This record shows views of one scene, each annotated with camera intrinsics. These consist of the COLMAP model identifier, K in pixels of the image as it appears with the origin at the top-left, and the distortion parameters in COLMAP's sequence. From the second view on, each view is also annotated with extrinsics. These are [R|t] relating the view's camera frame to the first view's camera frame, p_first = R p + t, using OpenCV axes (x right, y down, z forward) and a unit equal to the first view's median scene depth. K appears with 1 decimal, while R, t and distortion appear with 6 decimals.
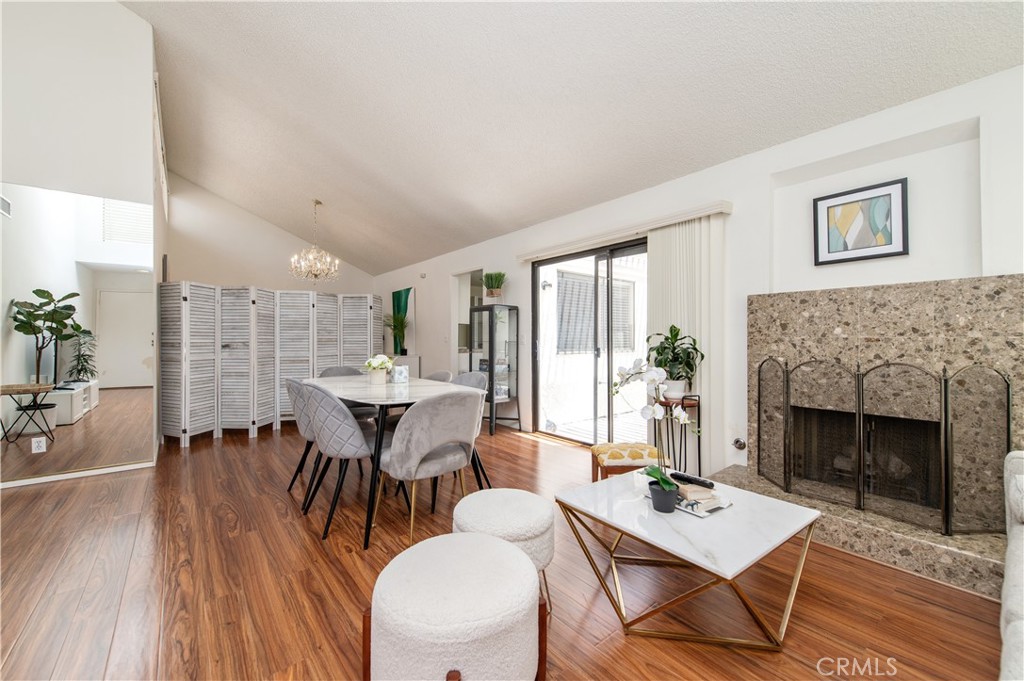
lens RADIAL K [[403.3, 0, 513.8], [0, 403.3, 338.1], [0, 0, 1]] dist [0.011852, -0.002814]
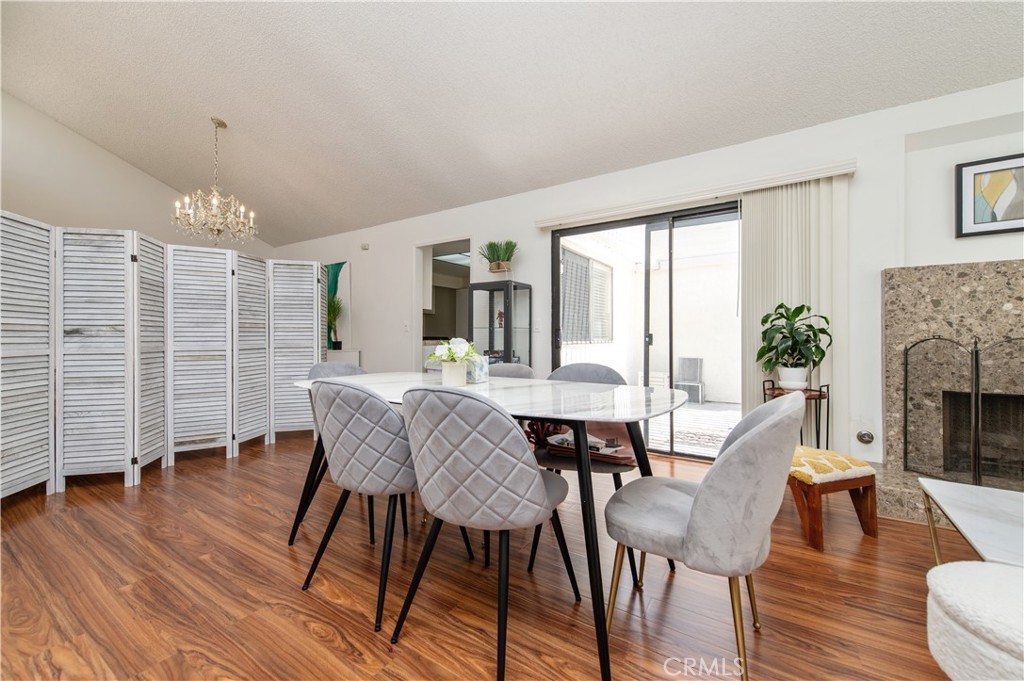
lens RADIAL K [[403.3, 0, 513.0], [0, 403.3, 336.3], [0, 0, 1]] dist [0.011852, -0.002814]
pose [[0.950748, -0.001241, 0.309962, -0.470361], [0.000768, 0.999998, 0.001648, 0.040151], [-0.309963, -0.001329, 0.950748, 0.409232]]
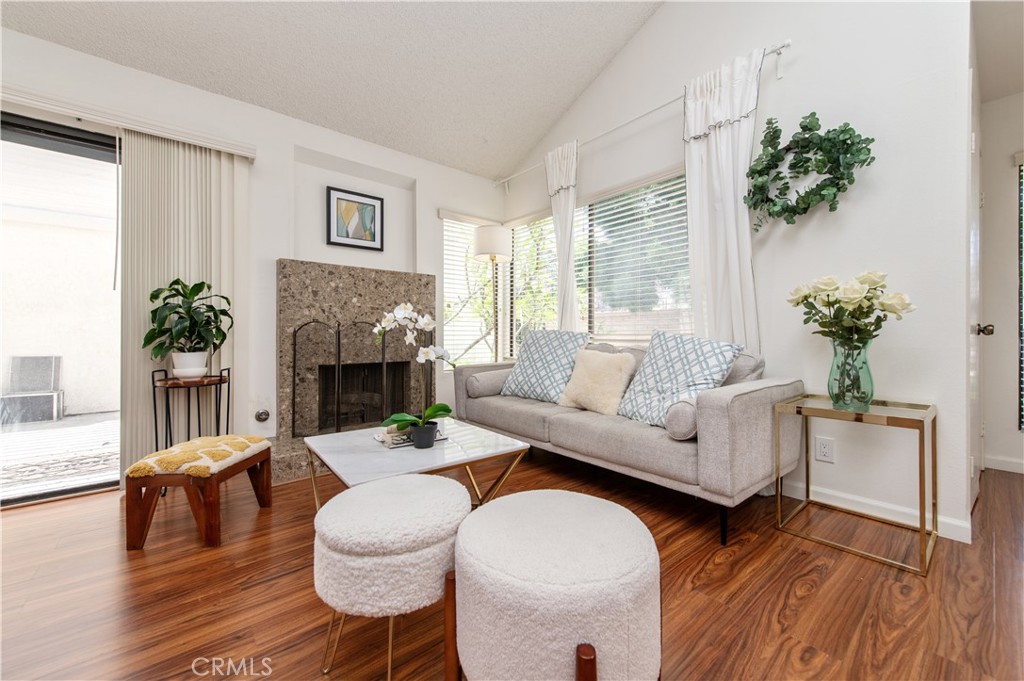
lens RADIAL K [[403.3, 0, 511.5], [0, 403.3, 333.6], [0, 0, 1]] dist [0.011852, -0.002814]
pose [[-0.010334, 0.003312, 0.999941, -0.397916], [-0.005447, 0.999979, -0.003368, 0.075471], [-0.999932, -0.005481, -0.010316, 0.454739]]
